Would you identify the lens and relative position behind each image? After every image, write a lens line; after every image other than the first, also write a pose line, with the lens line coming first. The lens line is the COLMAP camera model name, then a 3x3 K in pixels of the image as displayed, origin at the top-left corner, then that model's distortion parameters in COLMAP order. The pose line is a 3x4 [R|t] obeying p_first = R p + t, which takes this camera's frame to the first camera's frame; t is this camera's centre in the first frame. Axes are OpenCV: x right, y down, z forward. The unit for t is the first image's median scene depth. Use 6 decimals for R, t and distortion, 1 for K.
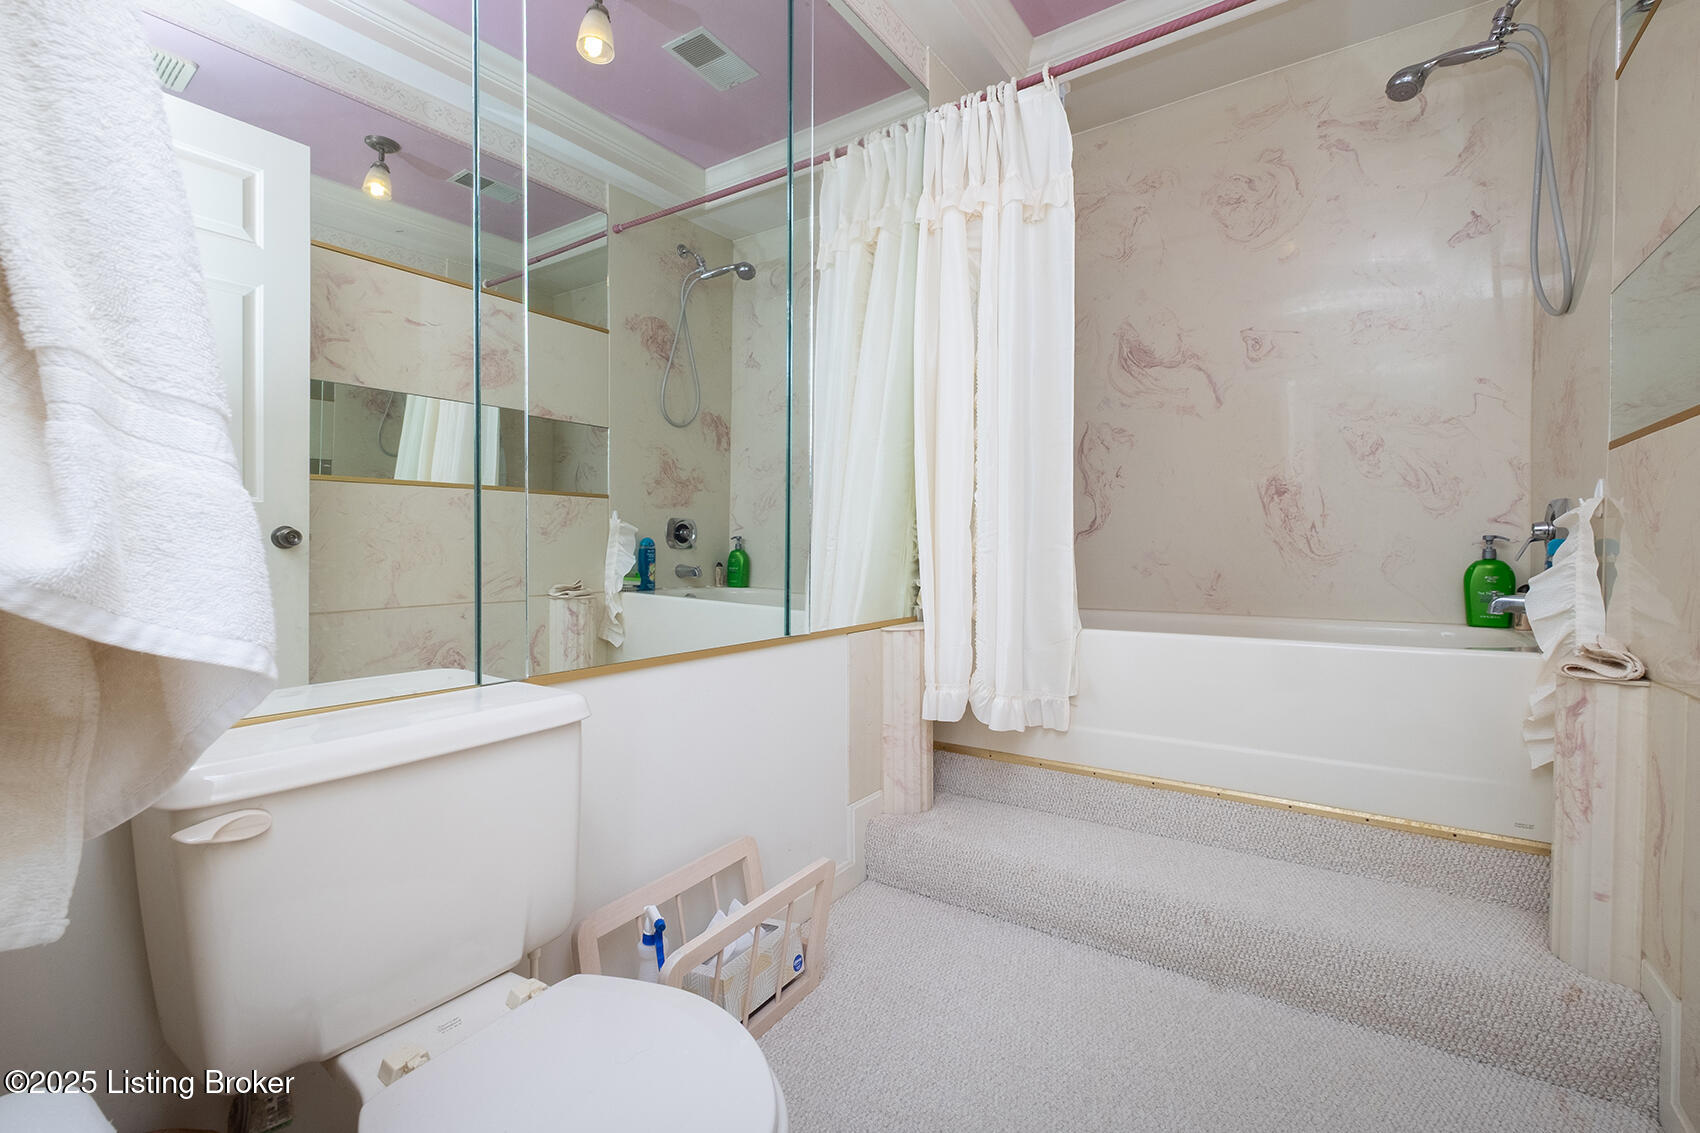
lens RADIAL K [[759.9, 0, 849.6], [0, 759.9, 560.3], [0, 0, 1]] dist [-0.000144, -0.000248]
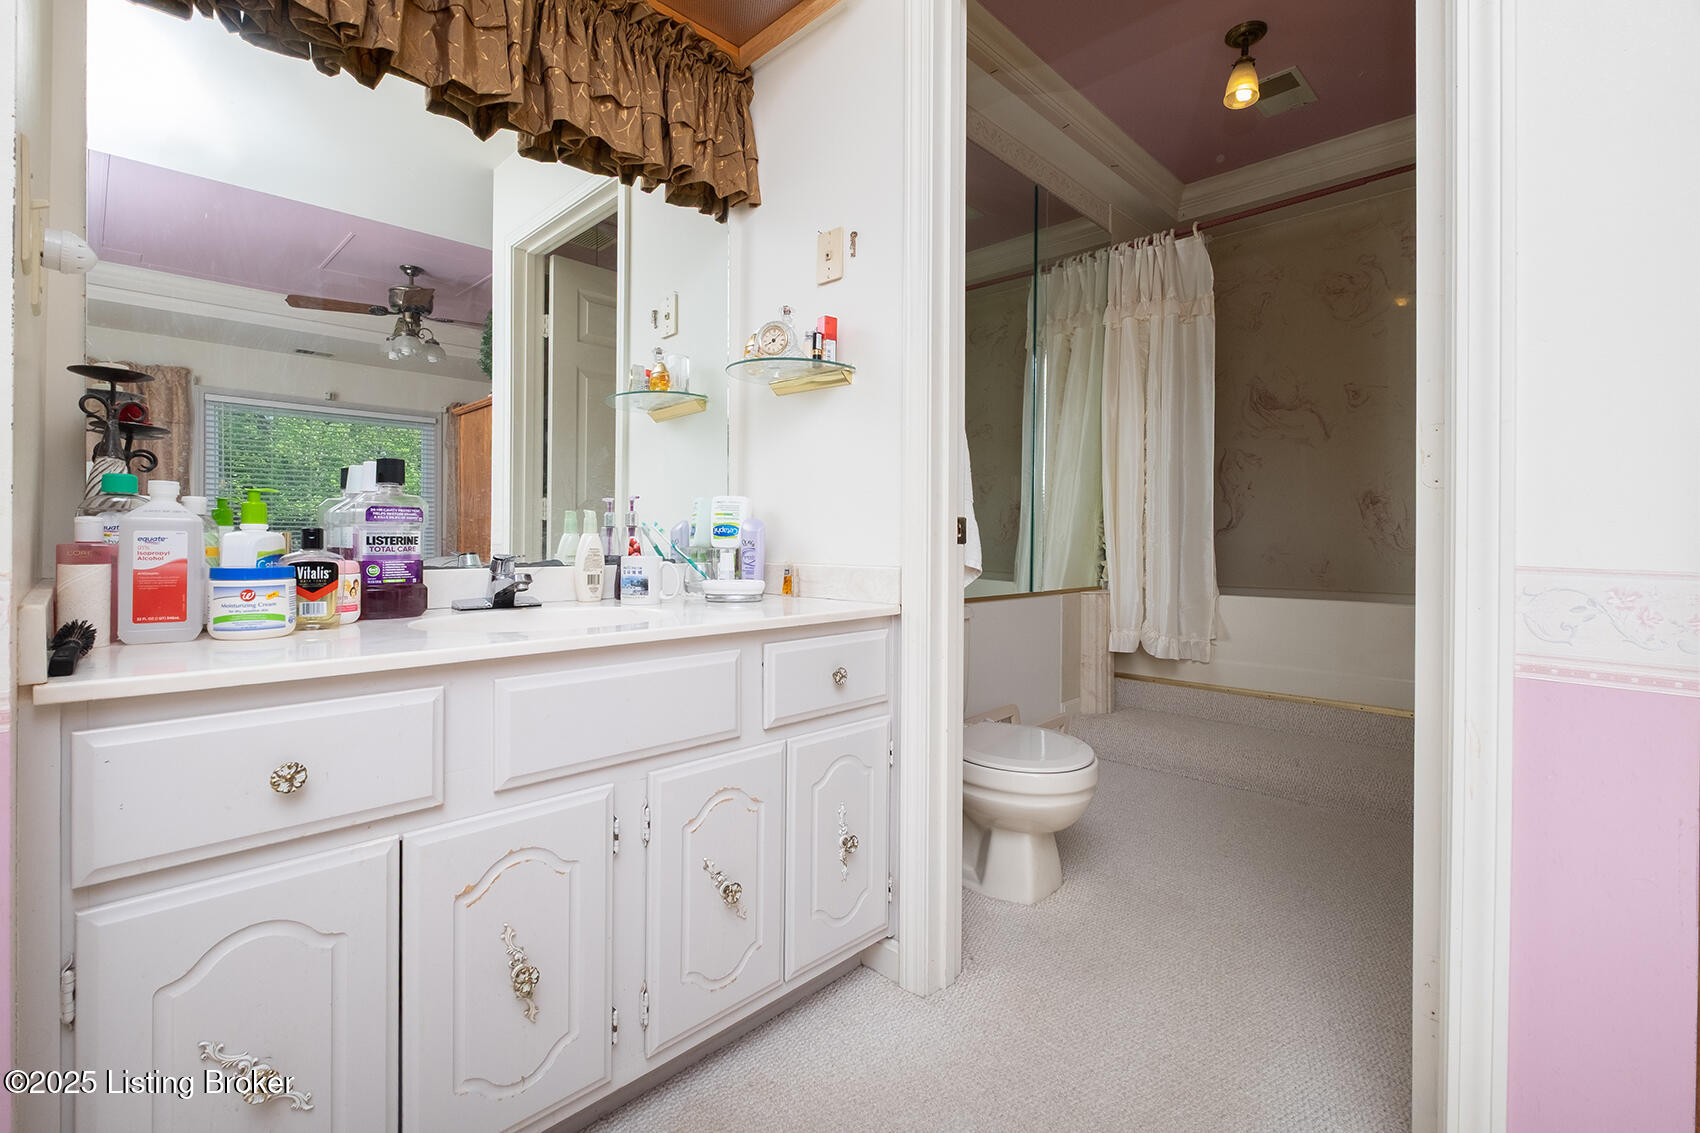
lens RADIAL K [[759.9, 0, 847.0], [0, 759.9, 535.5], [0, 0, 1]] dist [-0.000144, -0.000248]
pose [[0.986040, 0.008009, -0.166313, -0.162378], [-0.011554, 0.999726, -0.020357, 0.010936], [0.166105, 0.021994, 0.985863, -0.575124]]
